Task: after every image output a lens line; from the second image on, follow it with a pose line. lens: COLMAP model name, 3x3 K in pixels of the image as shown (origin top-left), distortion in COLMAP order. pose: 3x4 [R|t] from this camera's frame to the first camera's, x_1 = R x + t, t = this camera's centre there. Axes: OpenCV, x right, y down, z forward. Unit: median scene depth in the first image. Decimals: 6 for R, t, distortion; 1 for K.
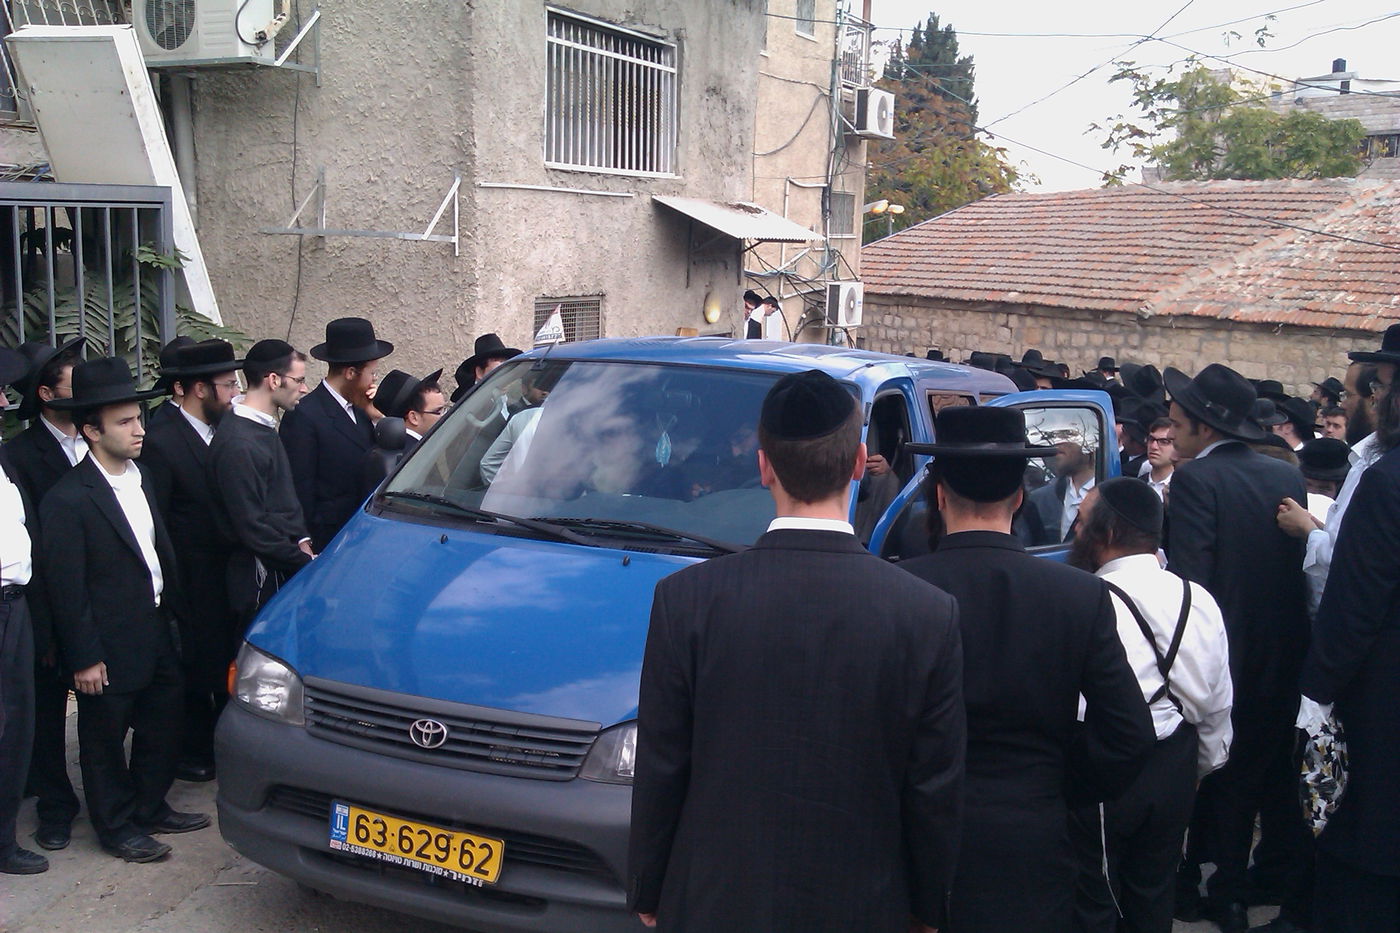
lens RADIAL K [[1309.6, 0, 706.8], [0, 1309.6, 470.3], [0, 0, 1]] dist [-0.018948, 0.000000]
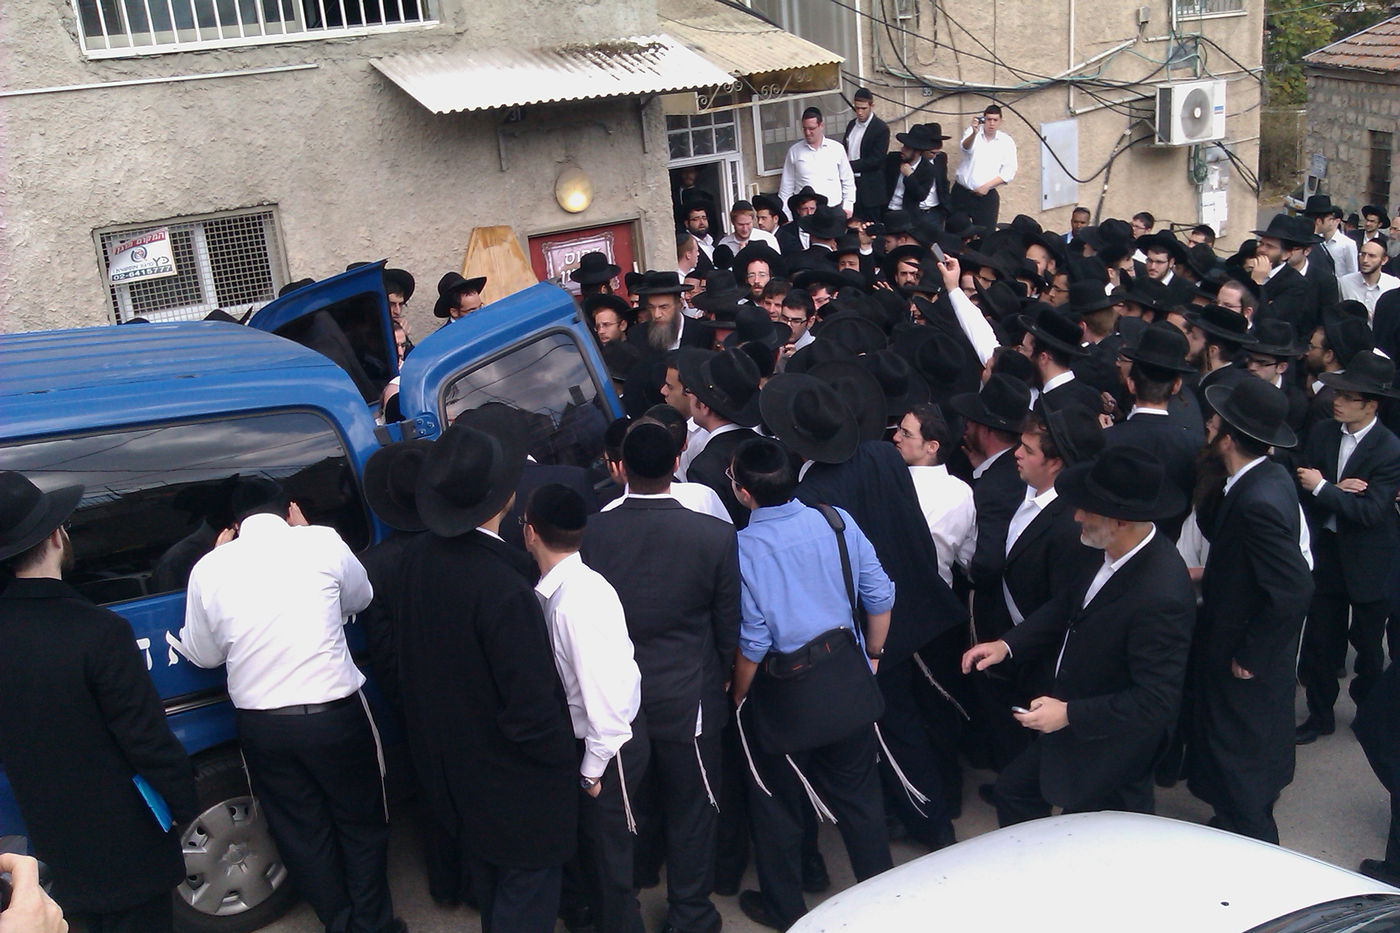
lens RADIAL K [[1309.6, 0, 694.6], [0, 1309.6, 469.6], [0, 0, 1]] dist [-0.018948, 0.000000]
pose [[0.862698, 0.076588, -0.499887, 0.218169], [0.004213, 0.987343, 0.158542, -0.040633], [0.505702, -0.138880, 0.851456, 0.179203]]
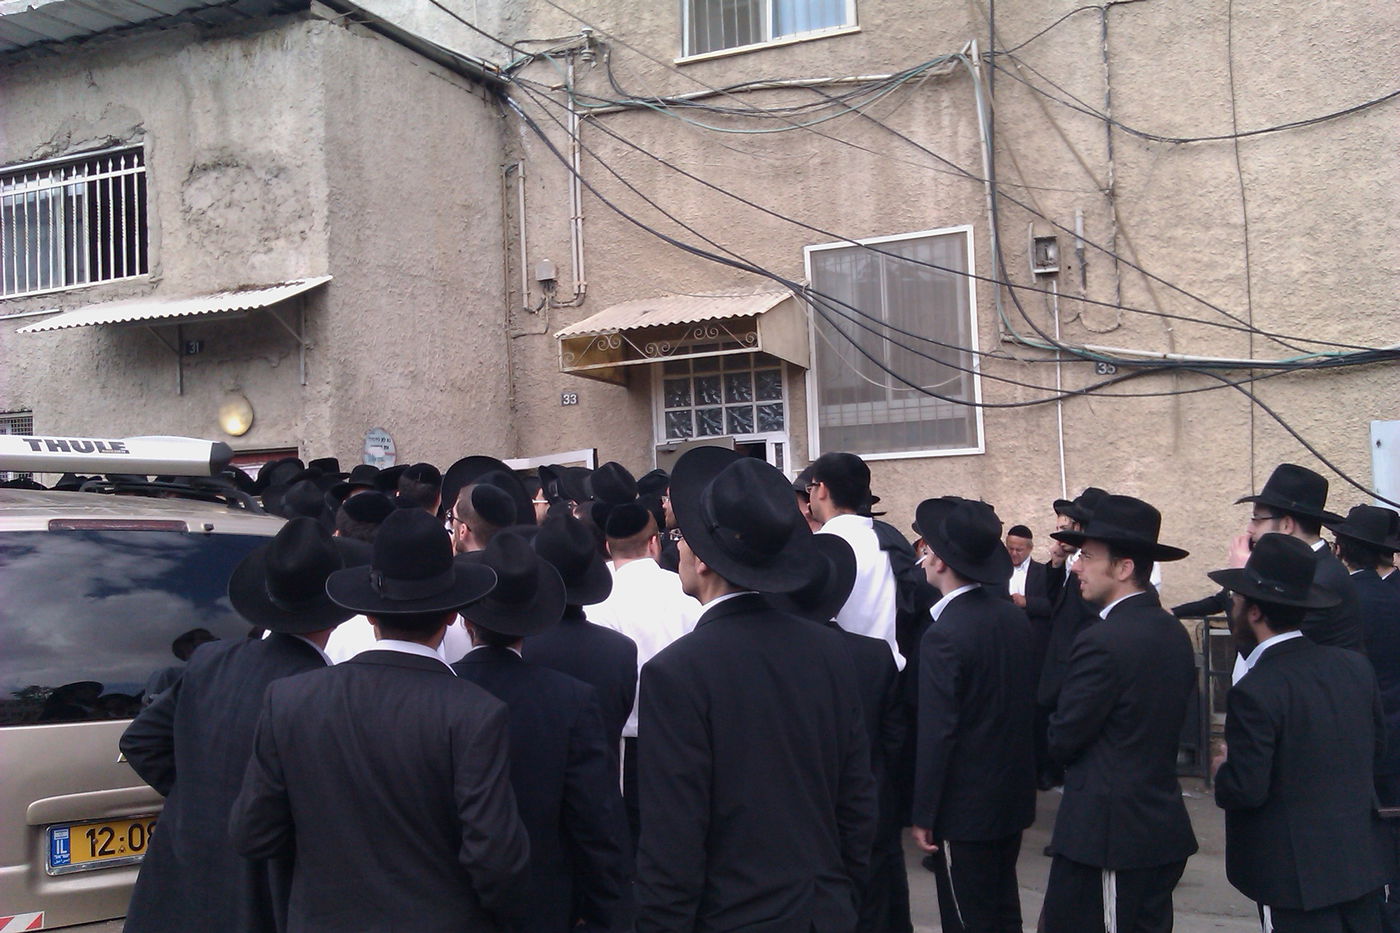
lens RADIAL K [[1309.6, 0, 703.1], [0, 1309.6, 460.7], [0, 0, 1]] dist [-0.018948, 0.000000]
pose [[0.072459, -0.077305, -0.994371, 0.400484], [-0.138296, 0.986582, -0.086777, -0.031868], [0.987737, 0.143805, 0.060796, 0.596930]]
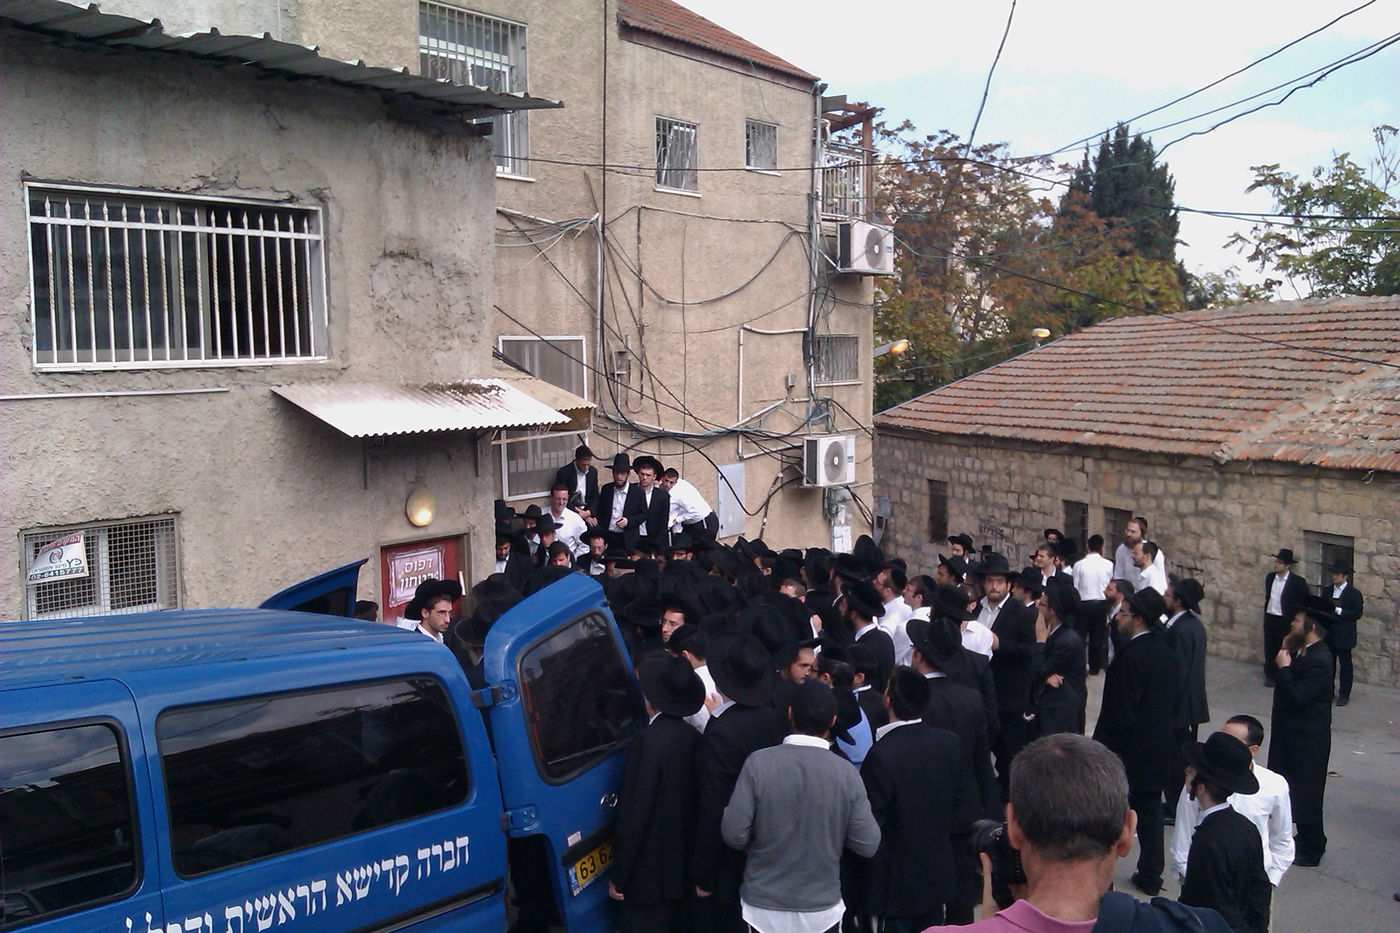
lens RADIAL K [[1309.6, 0, 702.6], [0, 1309.6, 461.1], [0, 0, 1]] dist [-0.018948, 0.000000]
pose [[0.982922, -0.019183, -0.183018, 0.161448], [0.000928, 0.995056, -0.099312, -0.033985], [0.184018, 0.097446, 0.978081, 0.101988]]
